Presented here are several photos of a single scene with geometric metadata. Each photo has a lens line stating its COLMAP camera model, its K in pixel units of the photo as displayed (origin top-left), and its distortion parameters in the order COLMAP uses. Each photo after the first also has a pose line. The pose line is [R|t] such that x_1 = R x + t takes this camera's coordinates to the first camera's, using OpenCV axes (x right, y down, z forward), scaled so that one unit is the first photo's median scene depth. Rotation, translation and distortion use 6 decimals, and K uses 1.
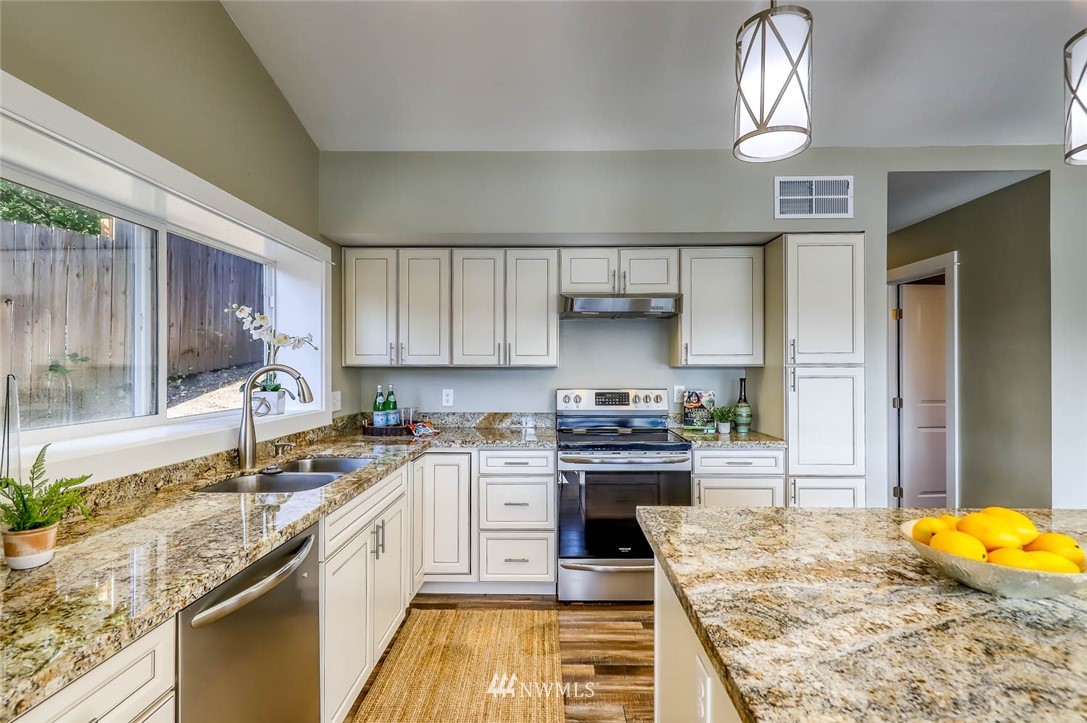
lens RADIAL K [[502.1, 0, 546.1], [0, 502.1, 365.4], [0, 0, 1]] dist [0.013933, -0.000315]
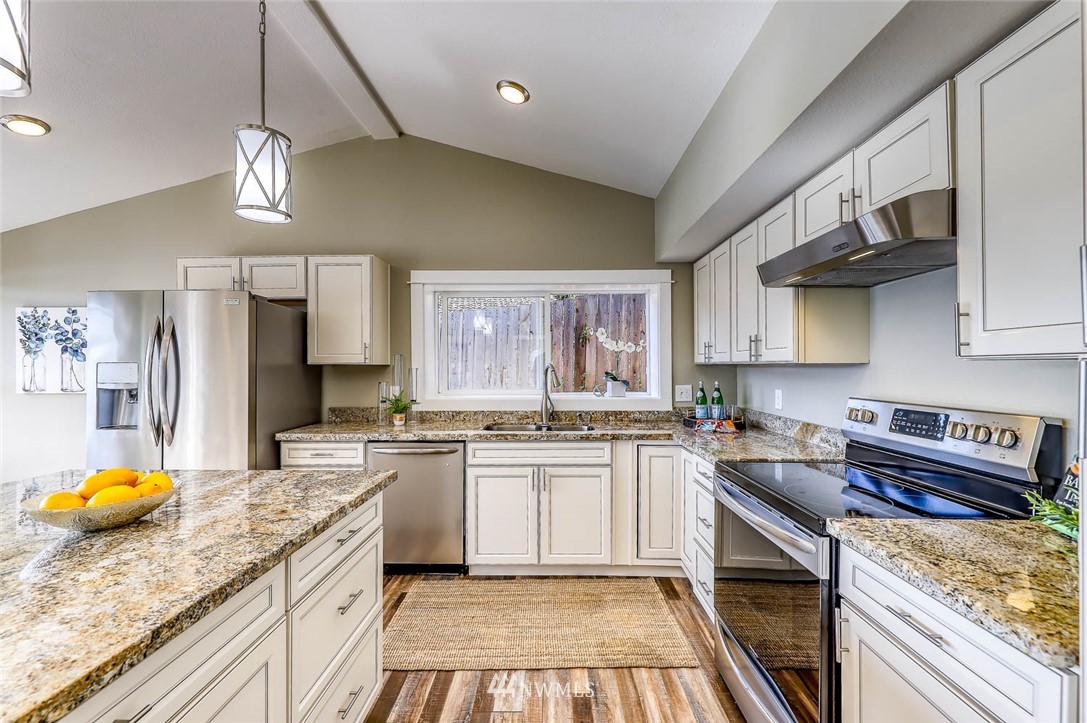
lens RADIAL K [[440.4, 0, 549.8], [0, 440.4, 365.4], [0, 0, 1]] dist [0.001148, 0.000297]
pose [[0.002942, -0.001349, -0.999995, 0.662861], [0.008266, 0.999965, -0.001325, 0.004144], [0.999962, -0.008262, 0.002953, 0.694922]]
